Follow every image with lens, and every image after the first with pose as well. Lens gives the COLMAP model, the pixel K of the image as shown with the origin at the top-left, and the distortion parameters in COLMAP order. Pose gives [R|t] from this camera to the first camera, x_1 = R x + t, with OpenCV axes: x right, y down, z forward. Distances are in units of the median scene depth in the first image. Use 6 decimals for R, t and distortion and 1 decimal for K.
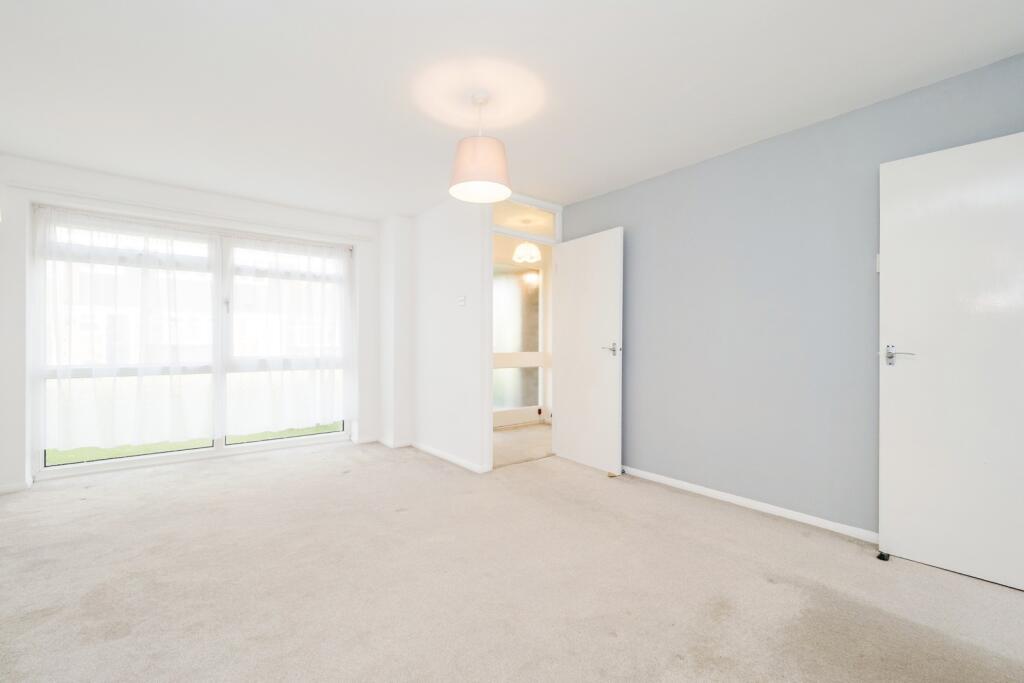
lens RADIAL K [[433.6, 0, 518.1], [0, 433.6, 332.9], [0, 0, 1]] dist [0.000285, -0.000839]
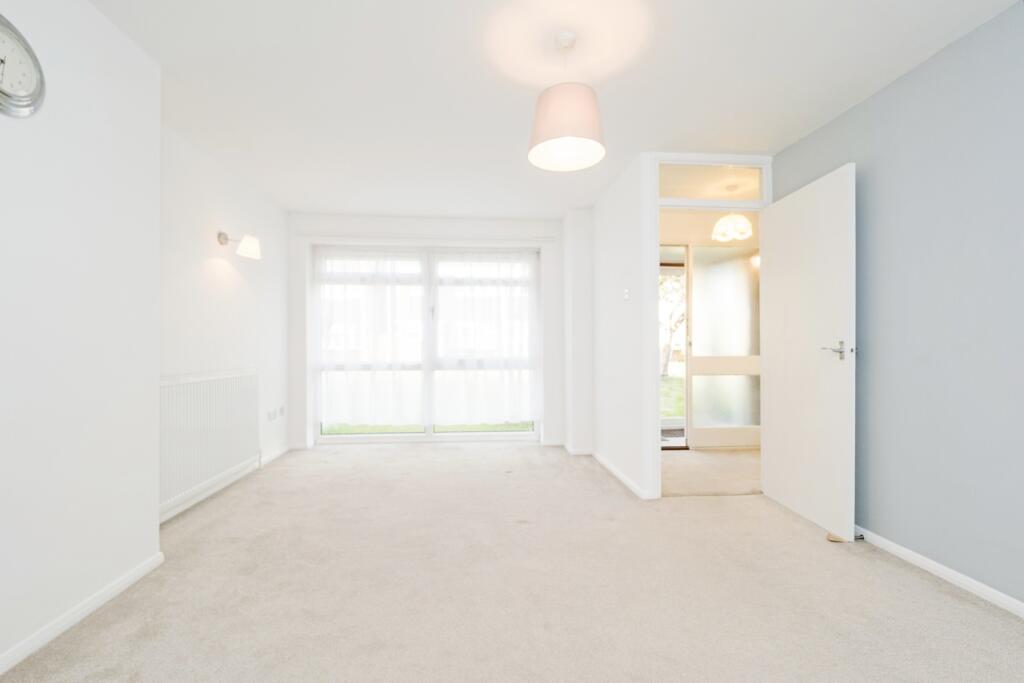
lens RADIAL K [[441.4, 0, 512.0], [0, 441.4, 341.5], [0, 0, 1]] dist [0.000348, -0.000903]
pose [[0.825362, -0.010273, -0.564511, 0.168855], [0.016279, 0.999852, 0.005606, 0.011039], [0.564370, -0.013816, 0.825406, 0.143968]]
